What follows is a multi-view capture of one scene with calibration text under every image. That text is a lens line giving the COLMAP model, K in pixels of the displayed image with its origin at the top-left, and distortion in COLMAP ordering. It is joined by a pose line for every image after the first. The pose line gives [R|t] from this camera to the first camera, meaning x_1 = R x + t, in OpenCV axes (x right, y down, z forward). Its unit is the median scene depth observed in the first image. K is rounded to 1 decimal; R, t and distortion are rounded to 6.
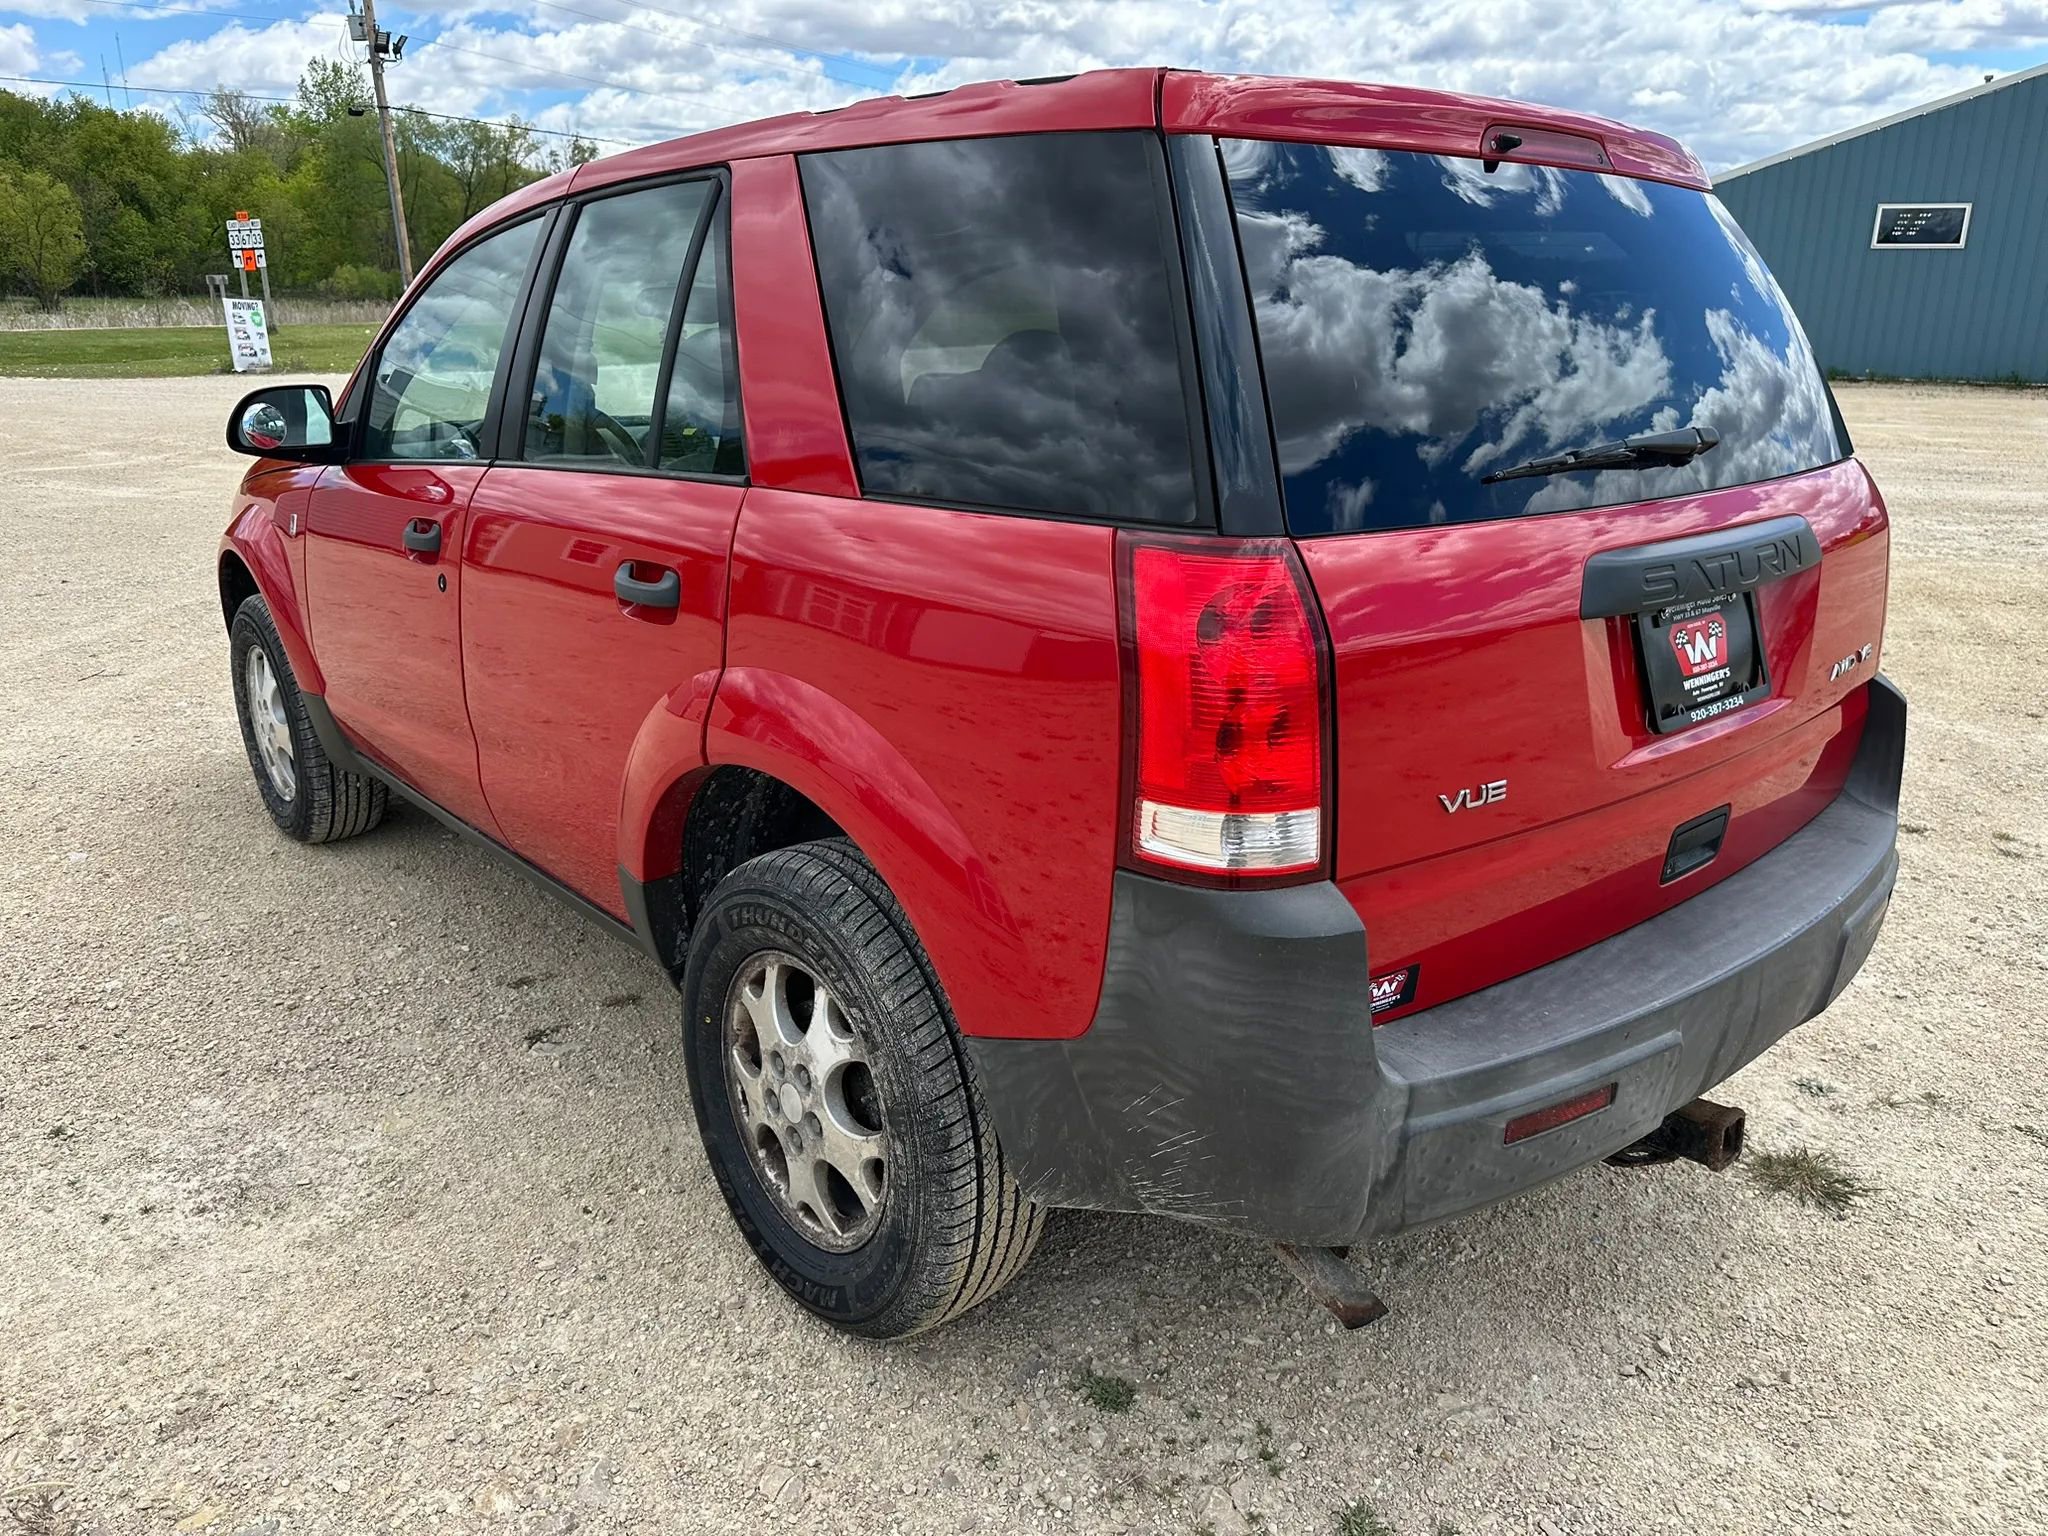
lens RADIAL K [[1547.0, 0, 1026.8], [0, 1547.0, 681.2], [0, 0, 1]] dist [0.002938, 0.003403]
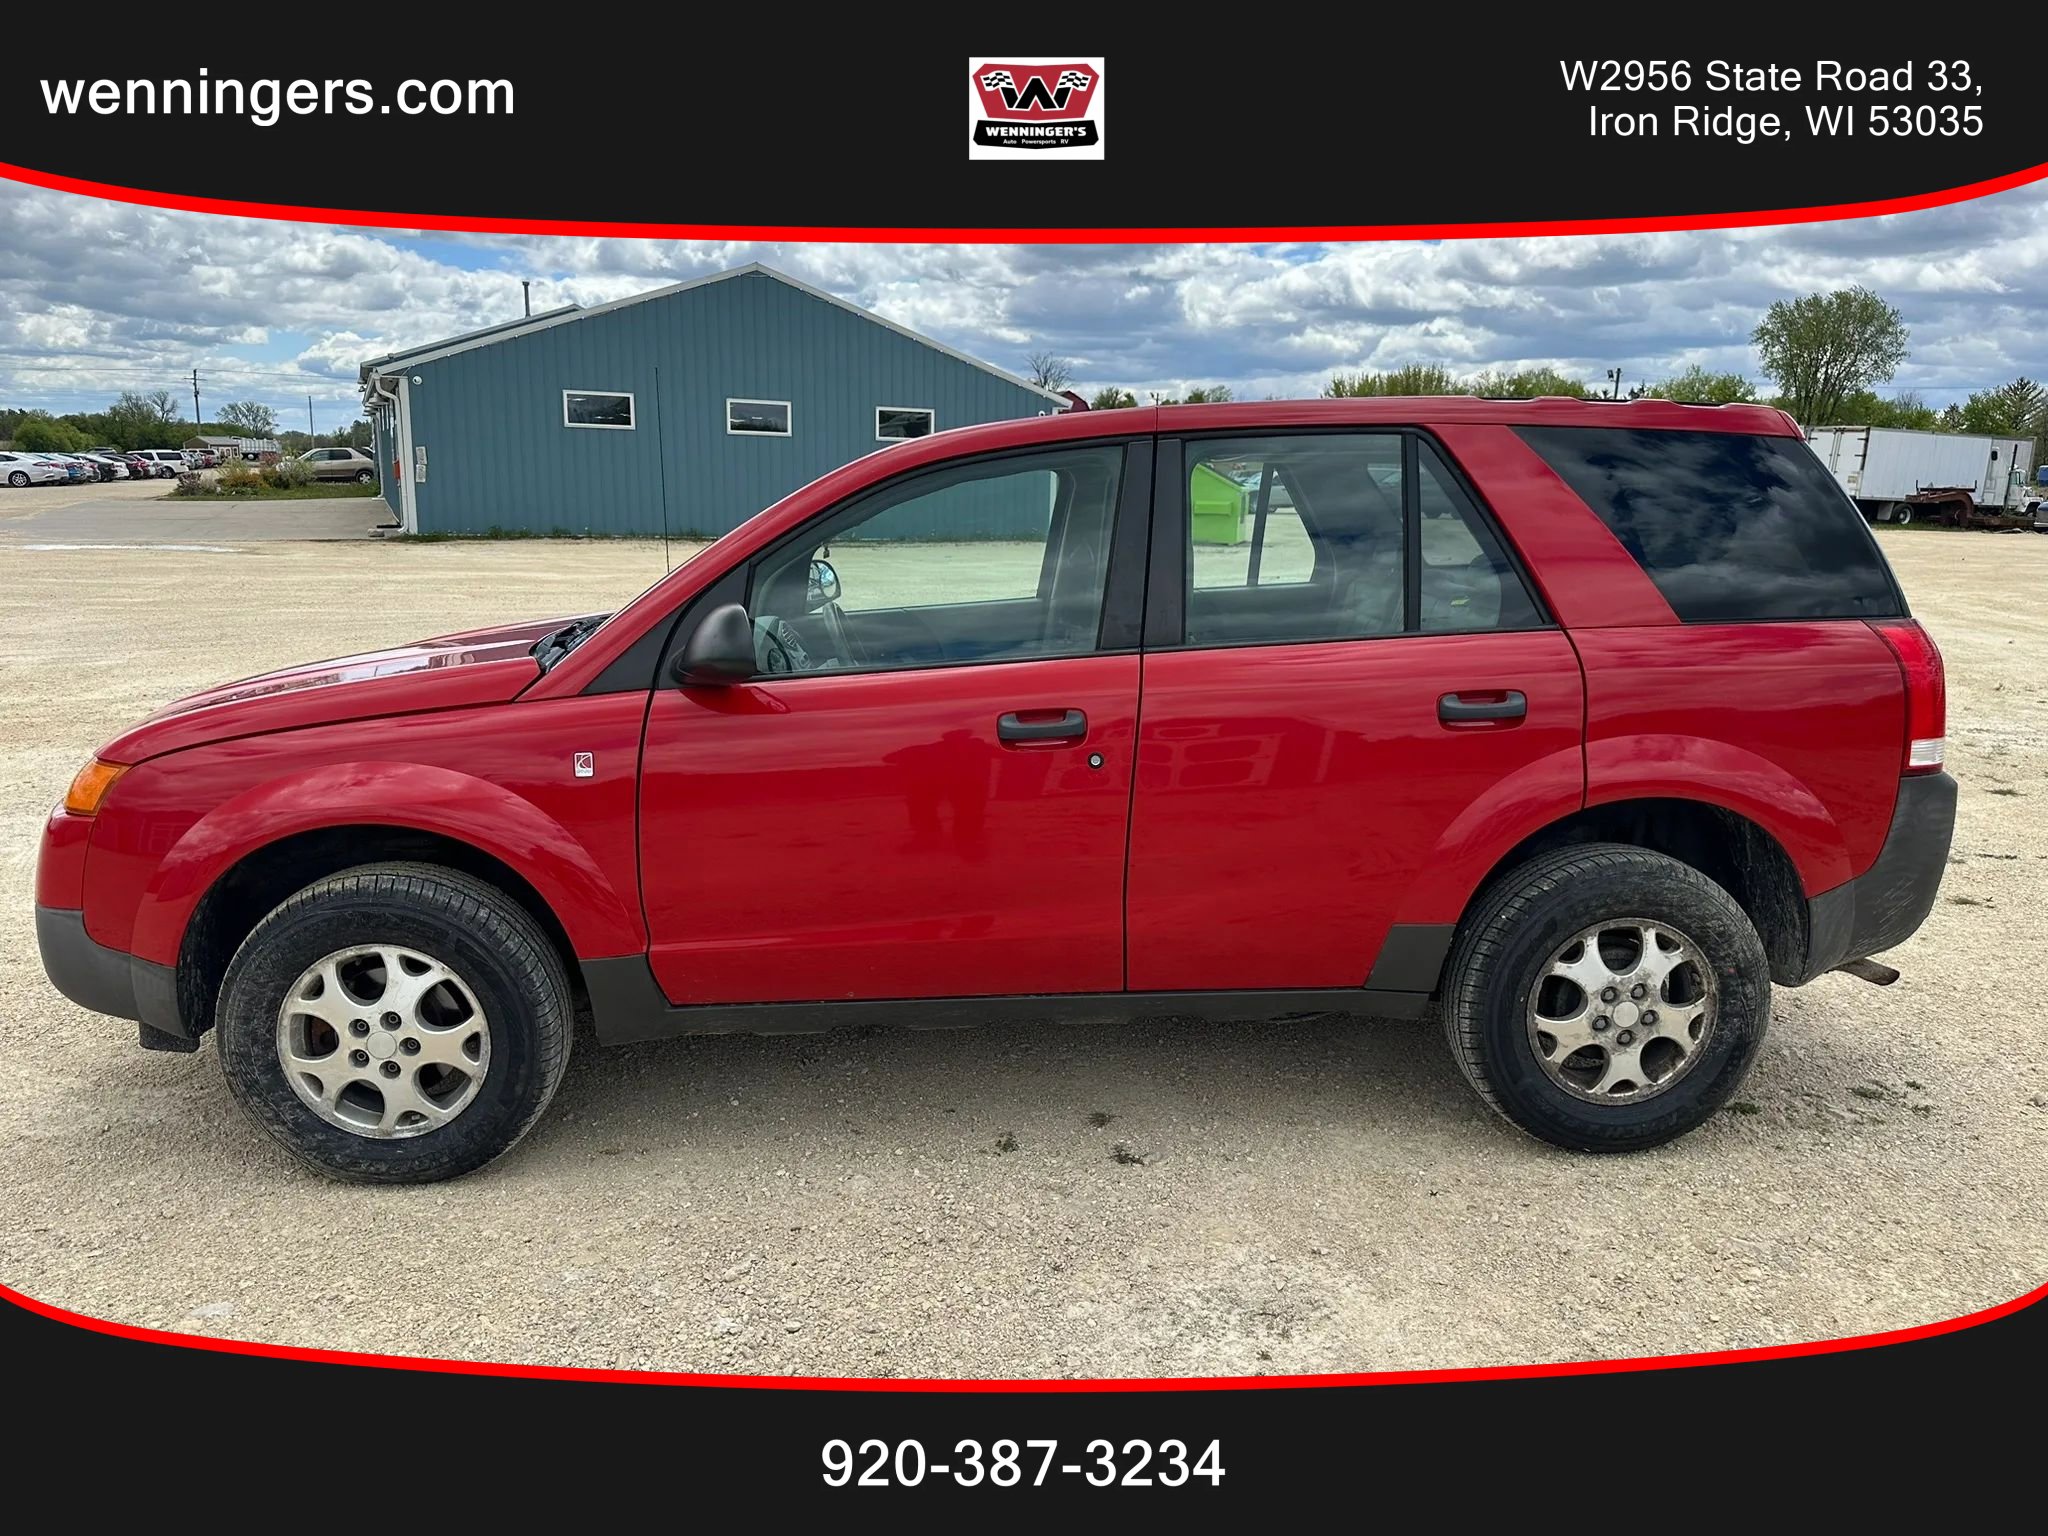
lens RADIAL K [[1528.8, 0, 1016.0], [0, 1528.8, 762.7], [0, 0, 1]] dist [-0.007581, -0.004534]
pose [[0.579250, -0.150028, 0.801225, -1.667317], [0.187744, 0.981046, 0.047969, -0.161402], [-0.793235, 0.122639, 0.596437, 0.532023]]
